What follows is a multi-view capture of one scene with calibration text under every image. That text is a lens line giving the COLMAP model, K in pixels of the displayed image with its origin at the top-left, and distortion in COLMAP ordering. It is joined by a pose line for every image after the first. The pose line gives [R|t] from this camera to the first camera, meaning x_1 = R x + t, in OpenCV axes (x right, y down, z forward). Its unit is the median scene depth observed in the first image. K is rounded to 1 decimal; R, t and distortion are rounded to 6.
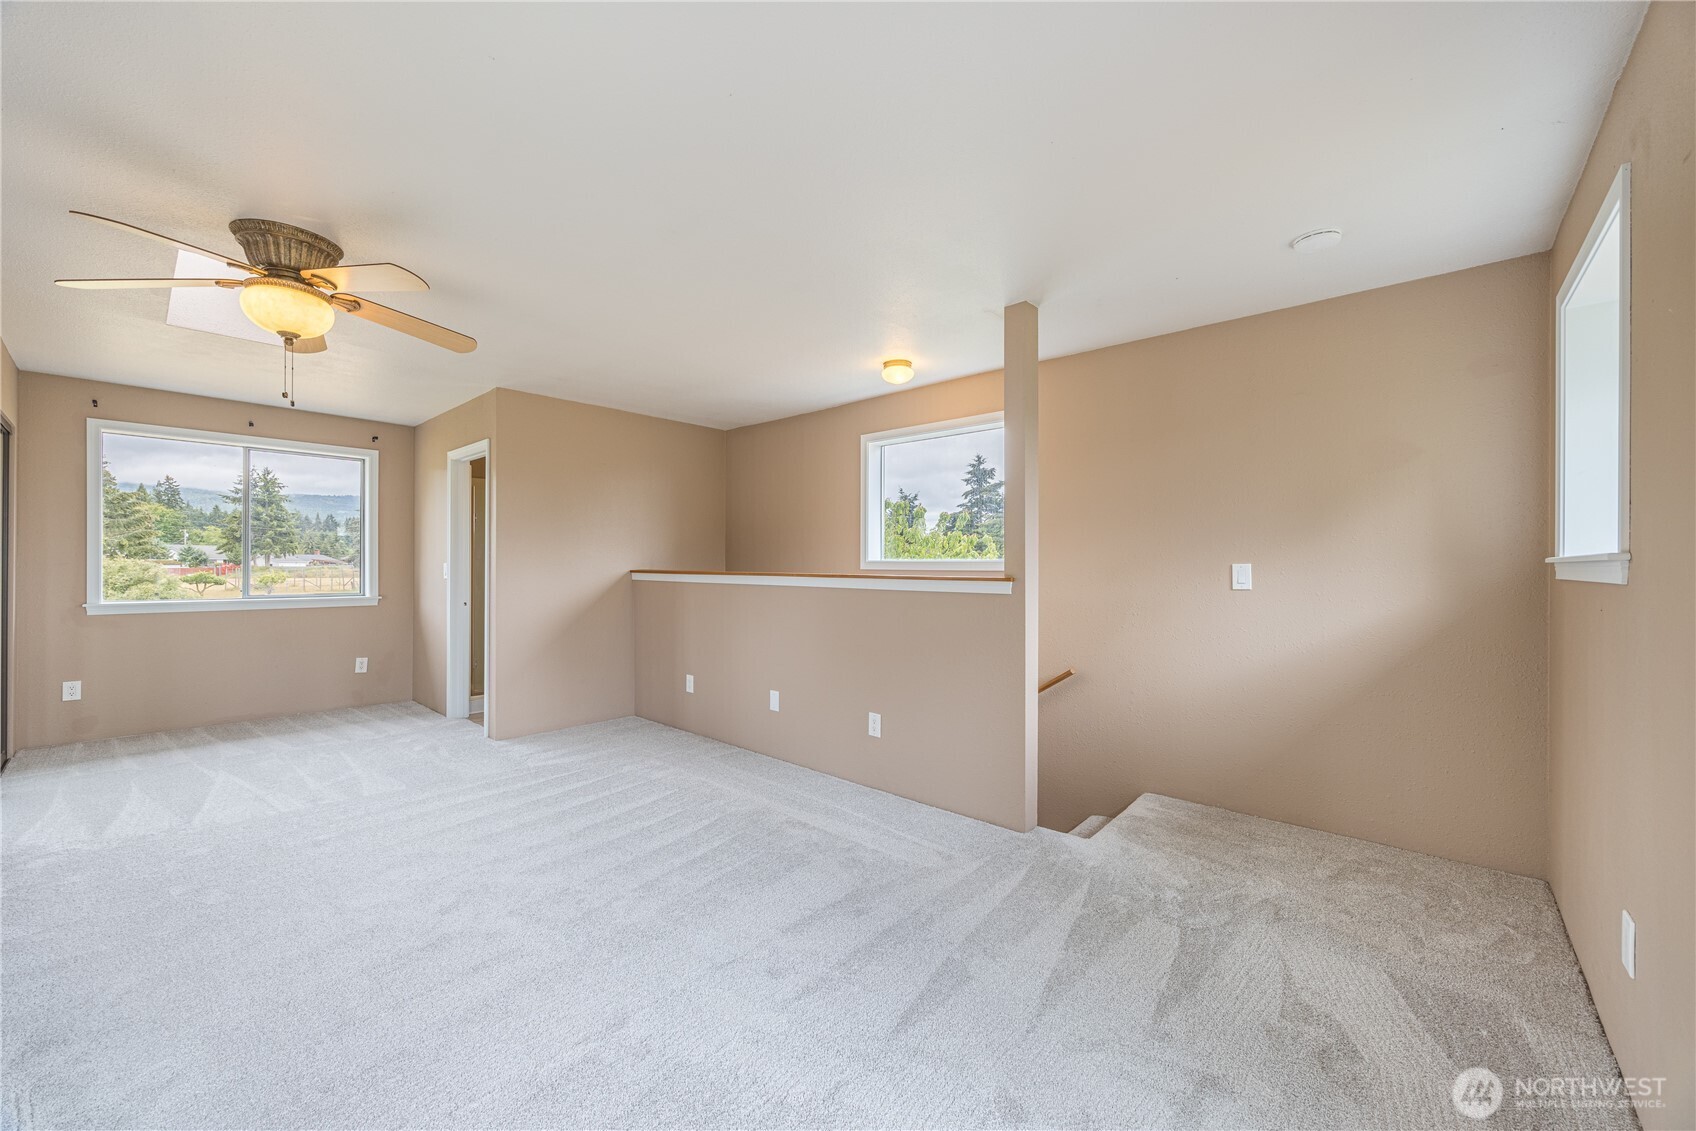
lens RADIAL K [[647.7, 0, 845.3], [0, 647.7, 565.8], [0, 0, 1]] dist [-0.000224, 0.000166]
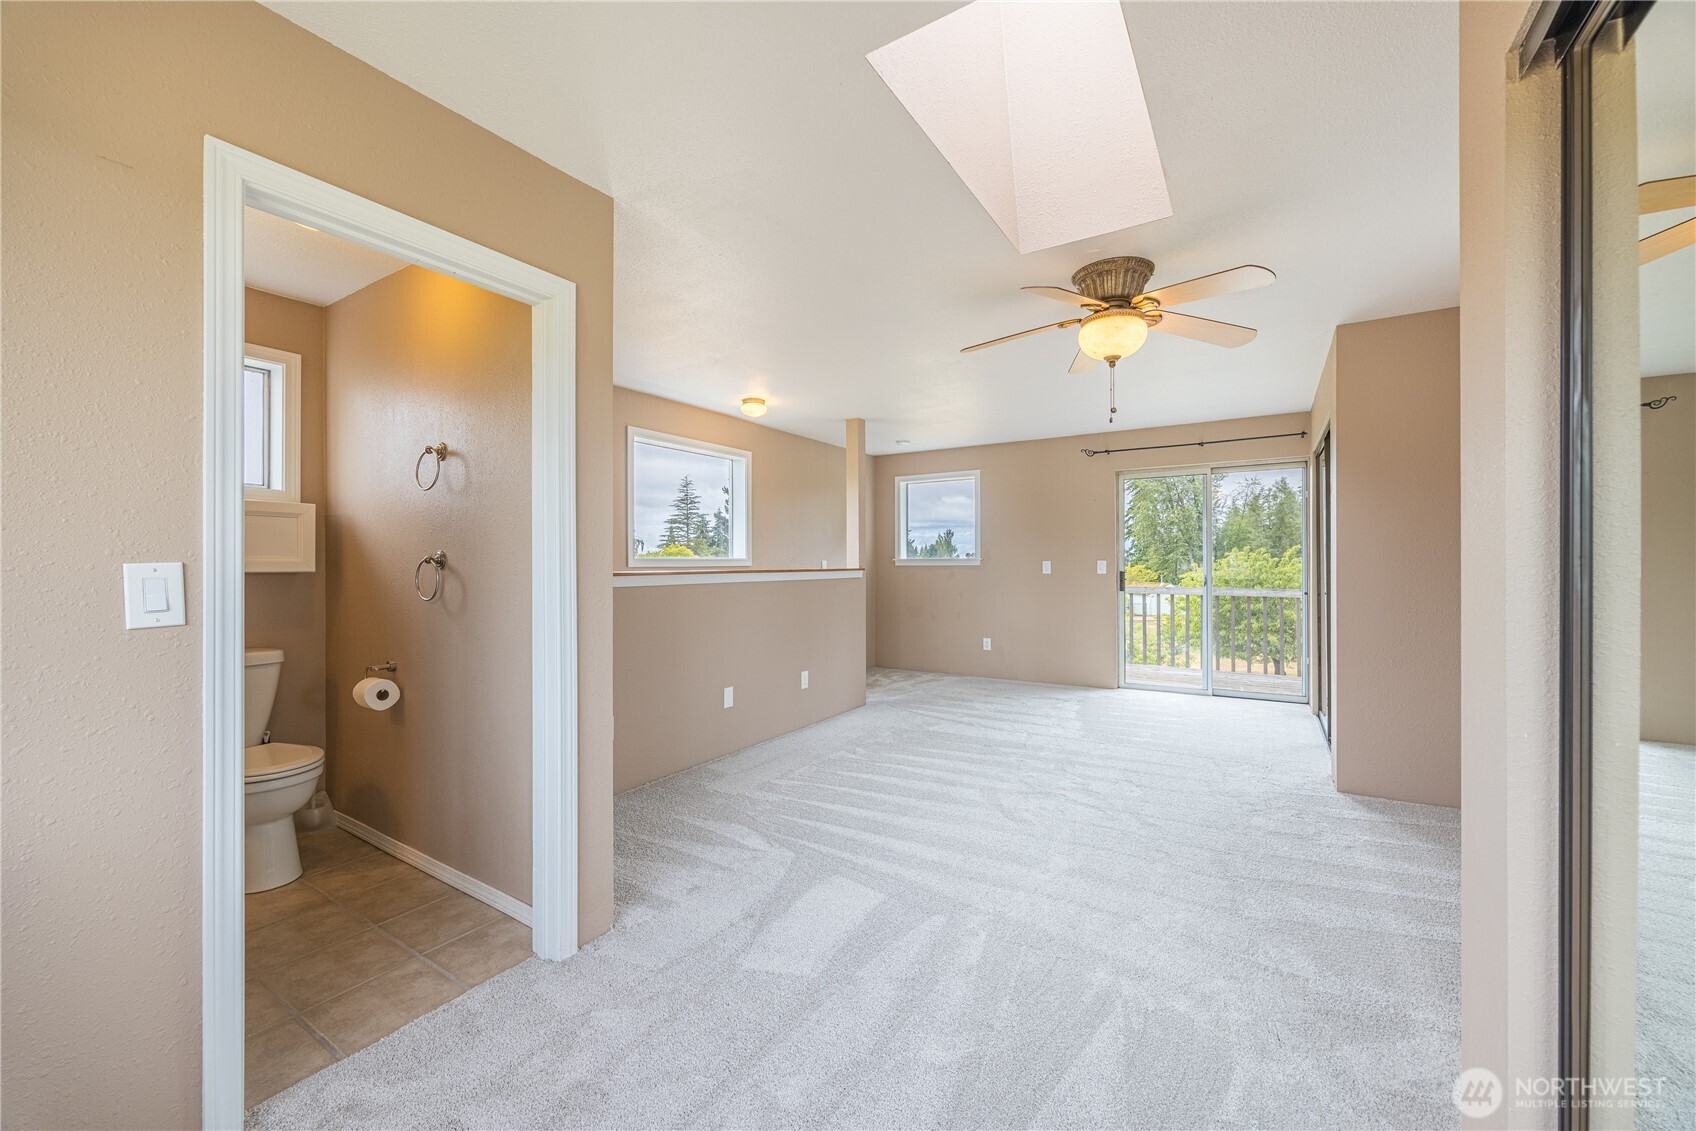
lens RADIAL K [[647.7, 0, 845.3], [0, 647.7, 565.8], [0, 0, 1]] dist [-0.000224, 0.000166]
pose [[-0.165366, -0.010763, 0.986174, -1.174846], [0.003808, 0.999926, 0.011552, -0.008405], [-0.986225, 0.005666, -0.165313, 1.022528]]
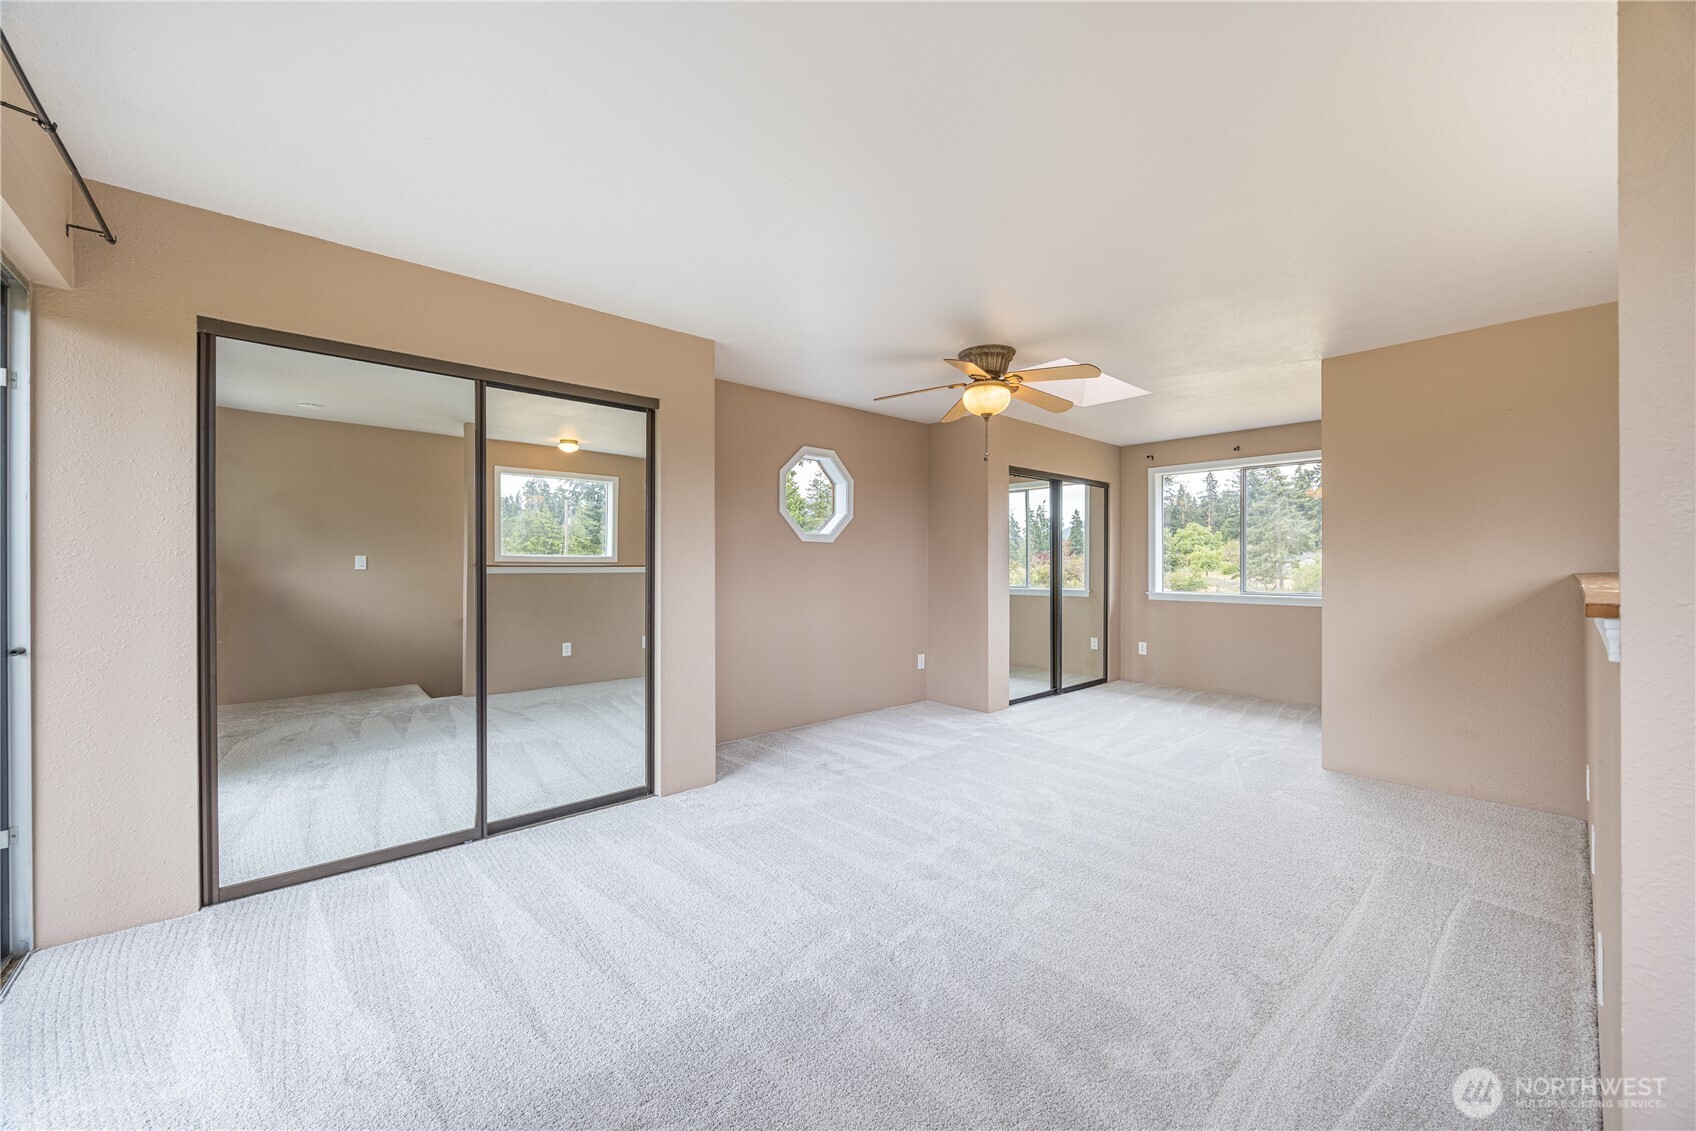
lens RADIAL K [[647.7, 0, 845.3], [0, 647.7, 565.8], [0, 0, 1]] dist [-0.000224, 0.000166]
pose [[-0.126063, -0.002175, -0.992020, 0.446994], [-0.004625, 0.999988, -0.001605, 0.004227], [0.992011, 0.004386, -0.126071, 0.536175]]
